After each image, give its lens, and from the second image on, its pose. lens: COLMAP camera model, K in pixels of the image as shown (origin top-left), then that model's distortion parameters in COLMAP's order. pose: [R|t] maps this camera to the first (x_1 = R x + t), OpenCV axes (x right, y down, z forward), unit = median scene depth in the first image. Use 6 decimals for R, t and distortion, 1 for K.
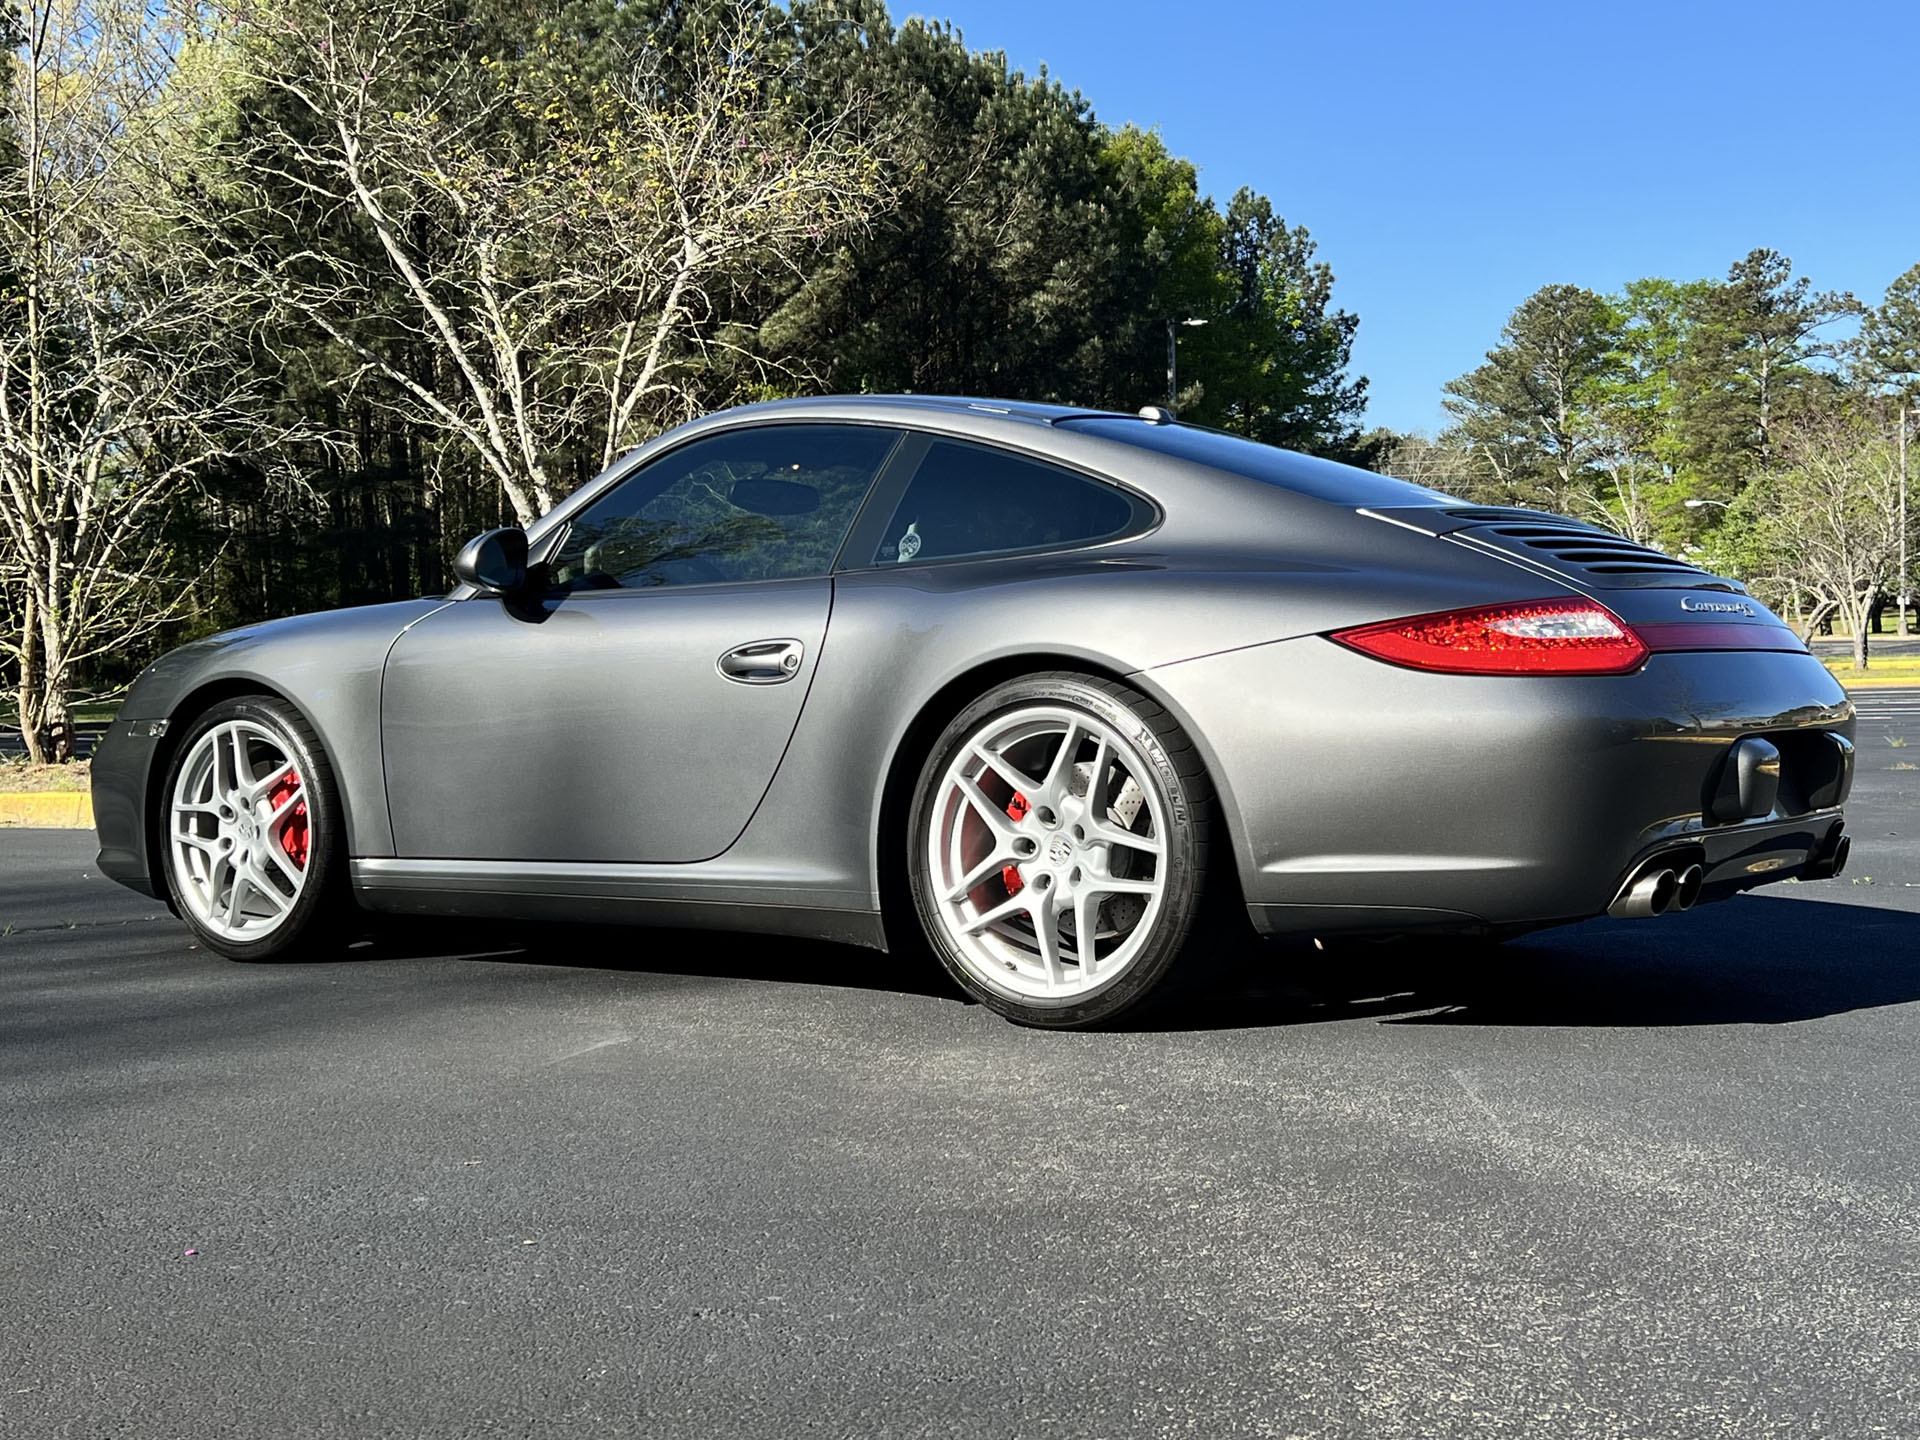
lens RADIAL K [[2360.2, 0, 934.6], [0, 2360.2, 722.6], [0, 0, 1]] dist [0.115875, -0.345098]
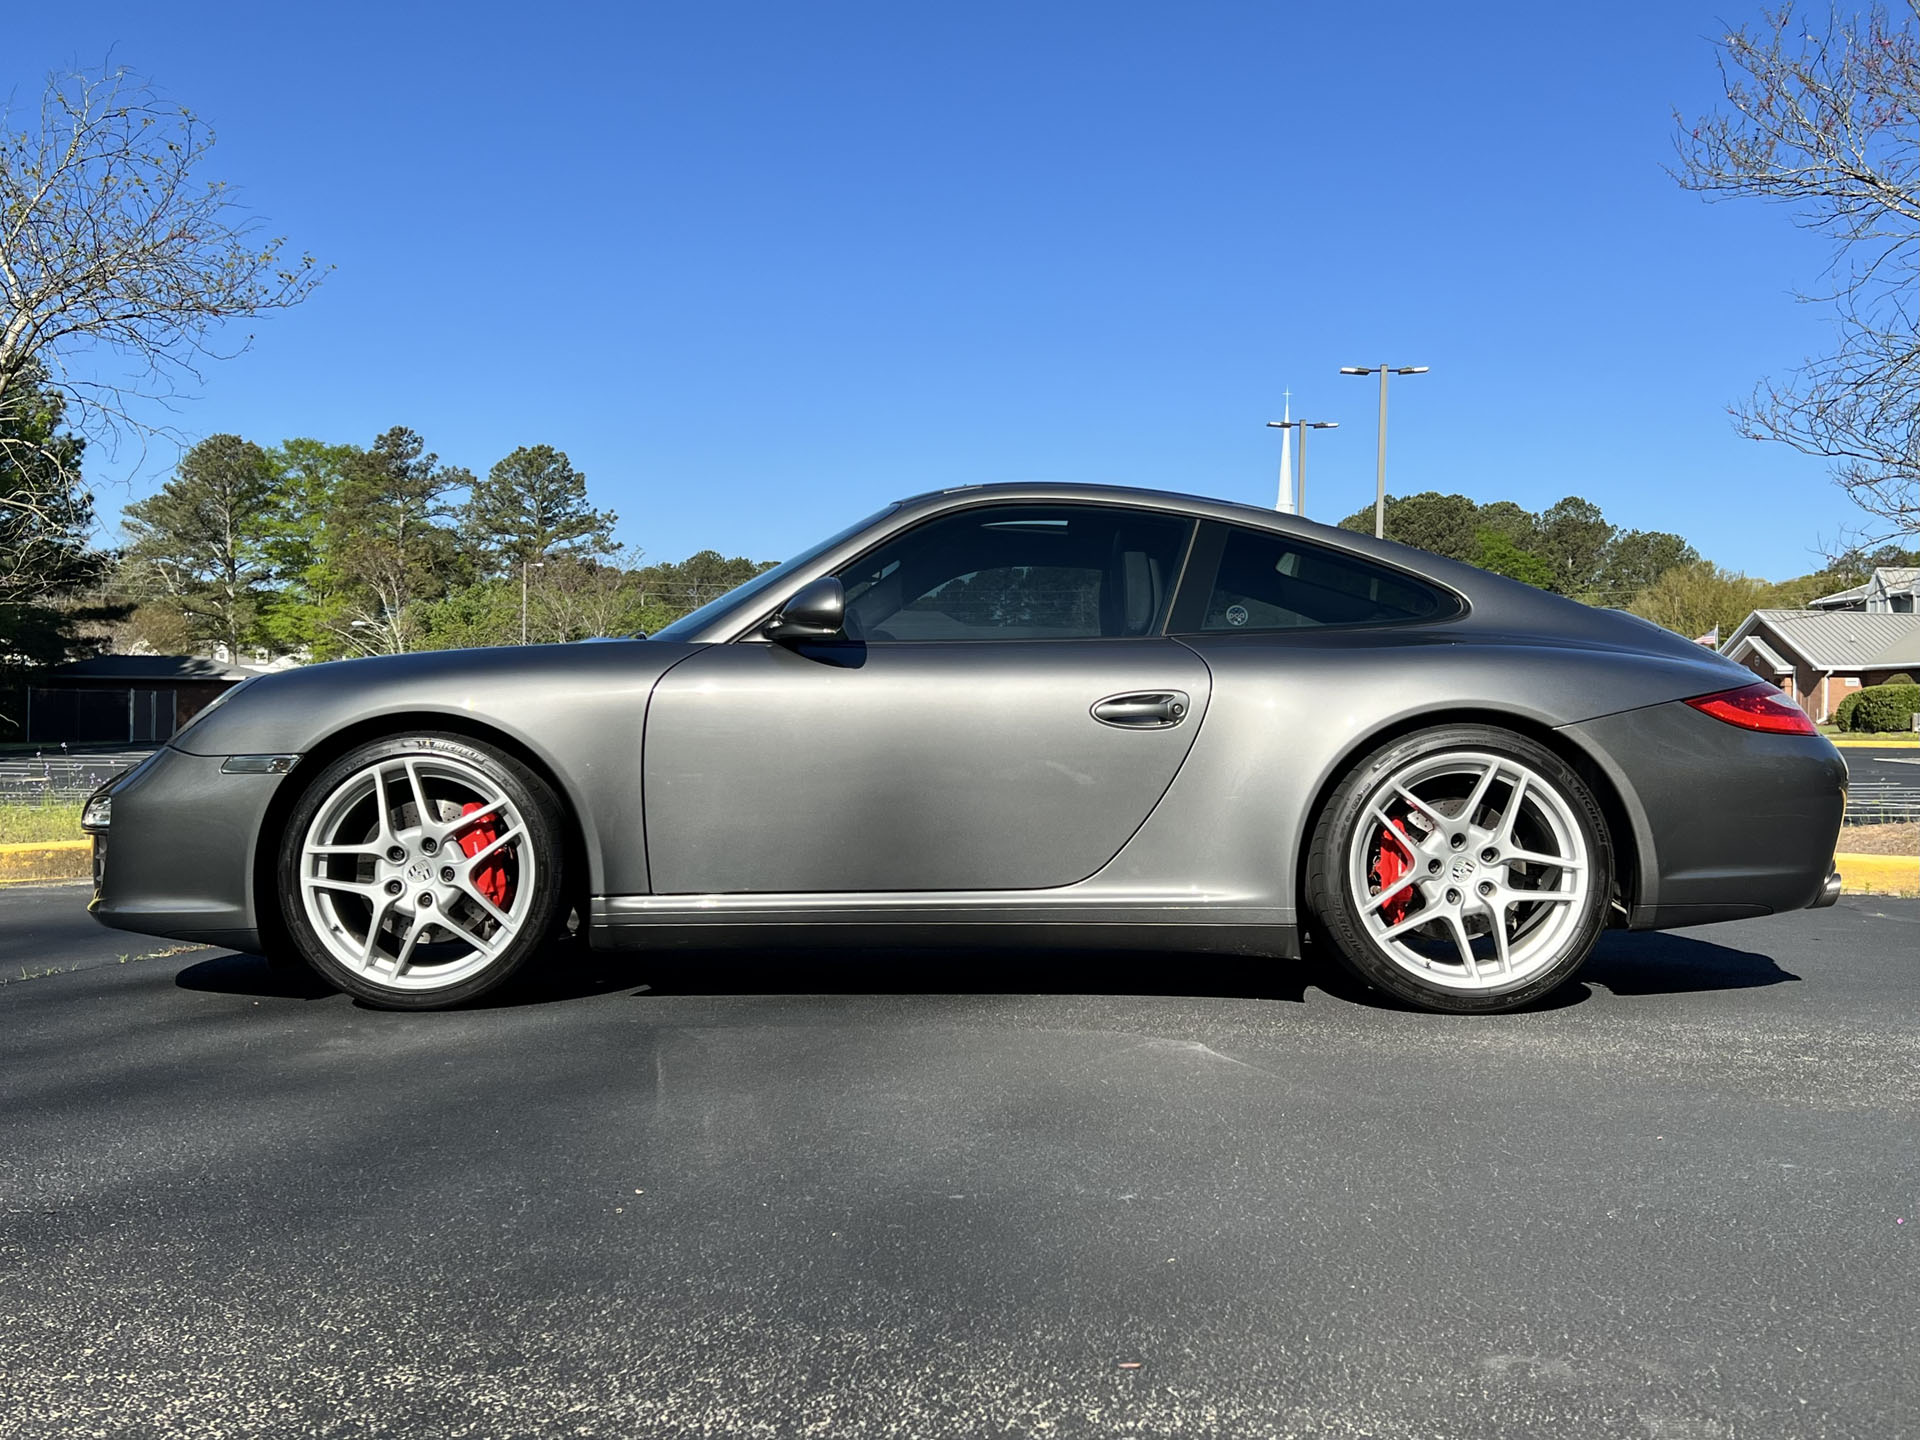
lens RADIAL K [[1925.2, 0, 960.0], [0, 1925.2, 720.0], [0, 0, 1]] dist [0.042356, -0.033468]
pose [[0.813993, 0.031949, 0.579995, -0.569017], [-0.007476, 0.998980, -0.044537, 0.017579], [-0.580826, 0.031917, 0.813402, 0.247341]]
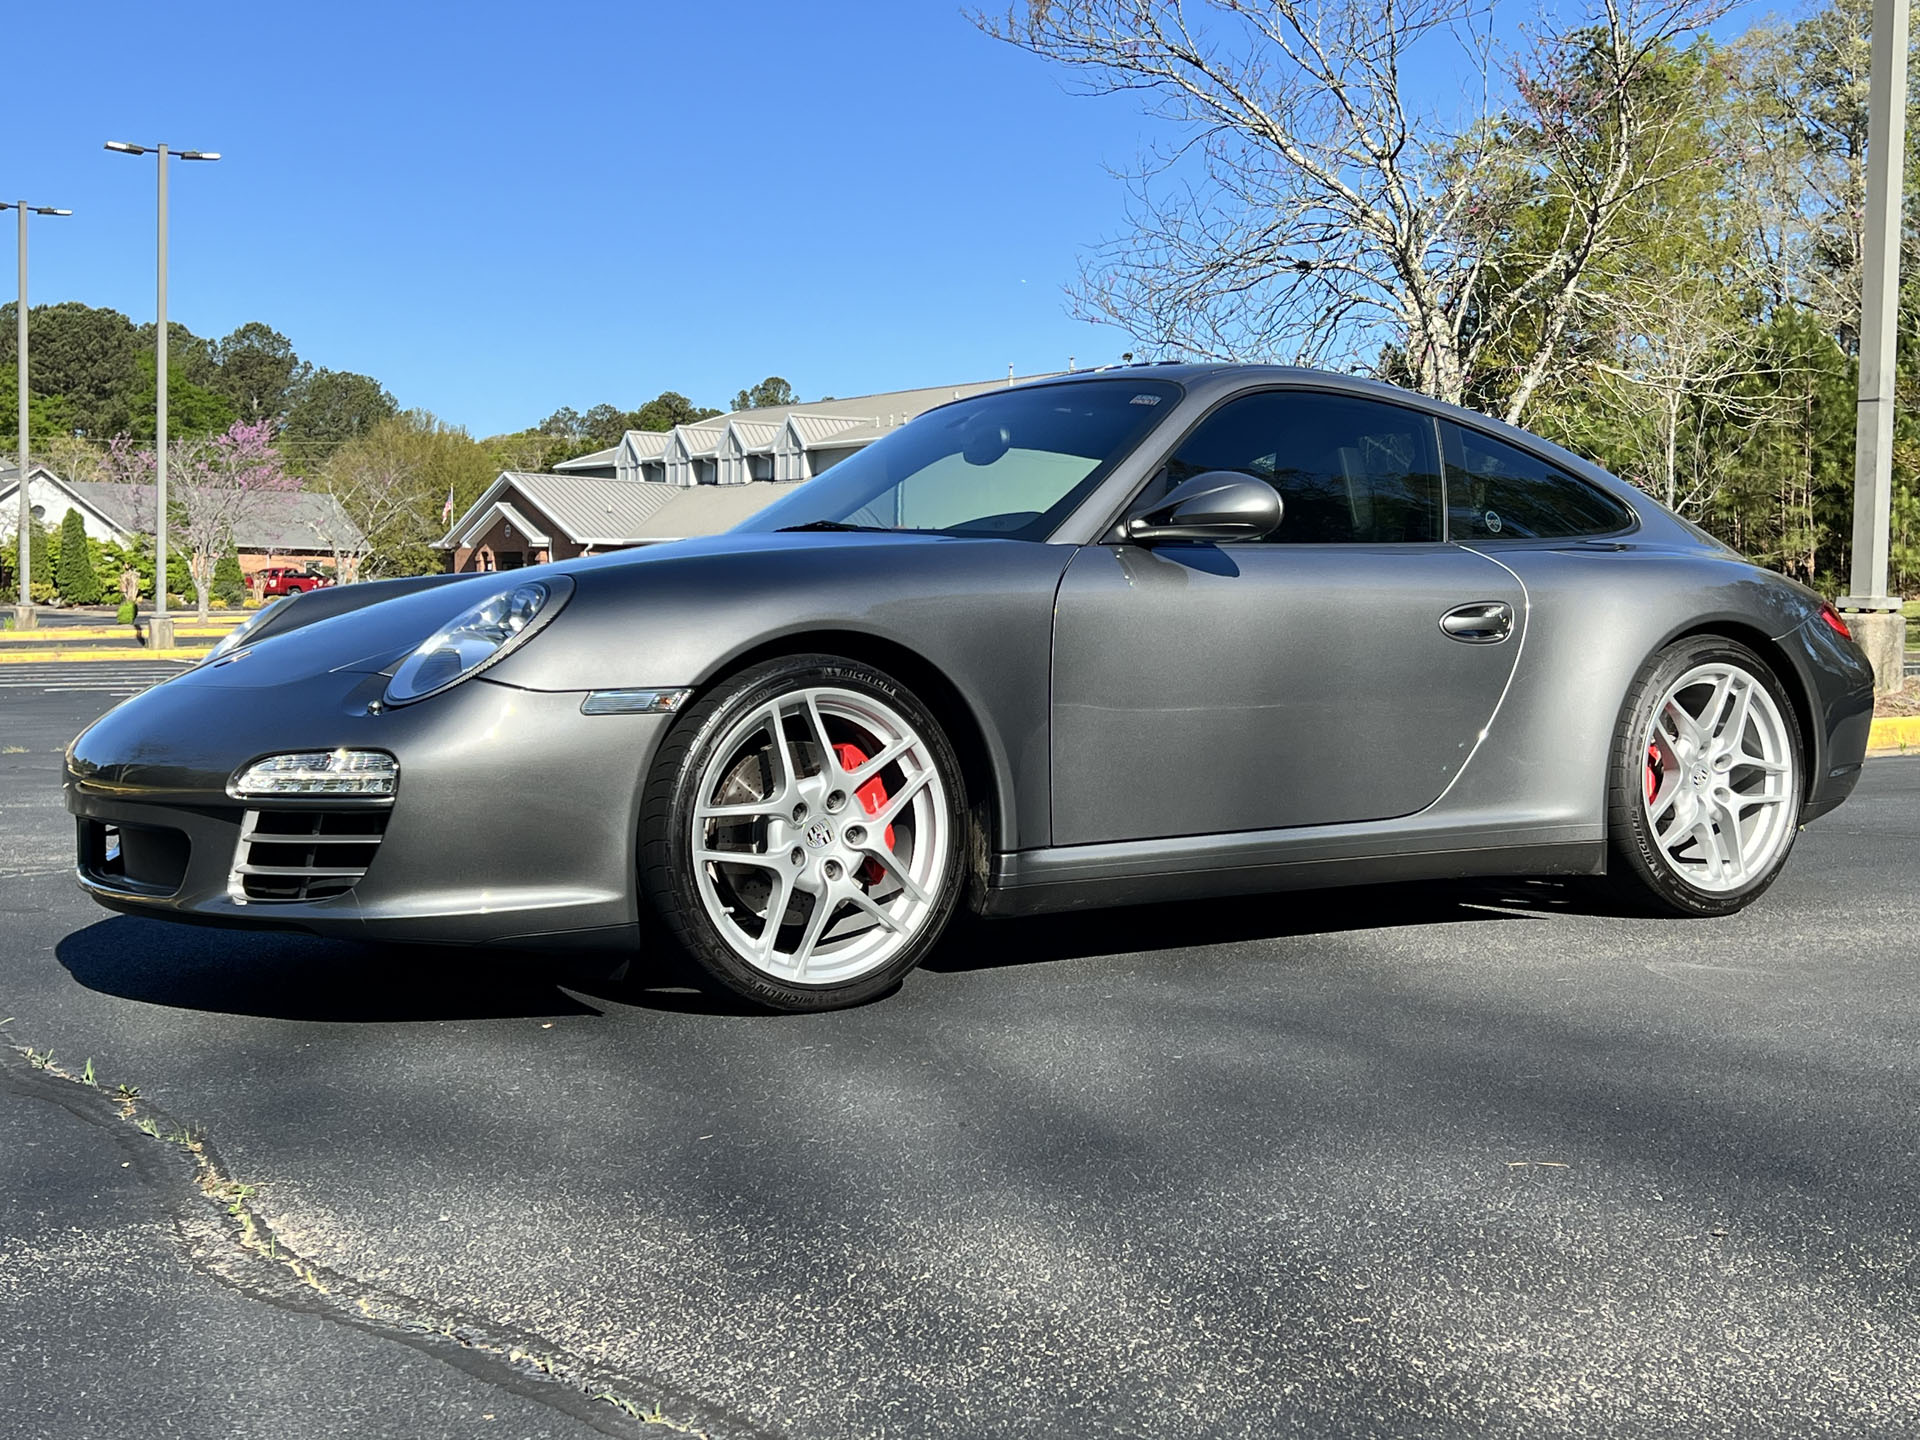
lens RADIAL K [[2360.2, 0, 934.6], [0, 2360.2, 722.6], [0, 0, 1]] dist [0.115875, -0.345098]
pose [[0.318807, -0.017098, 0.947665, -0.983015], [0.016547, 0.999785, 0.012472, 0.001859], [-0.947675, 0.011705, 0.319021, 0.738133]]
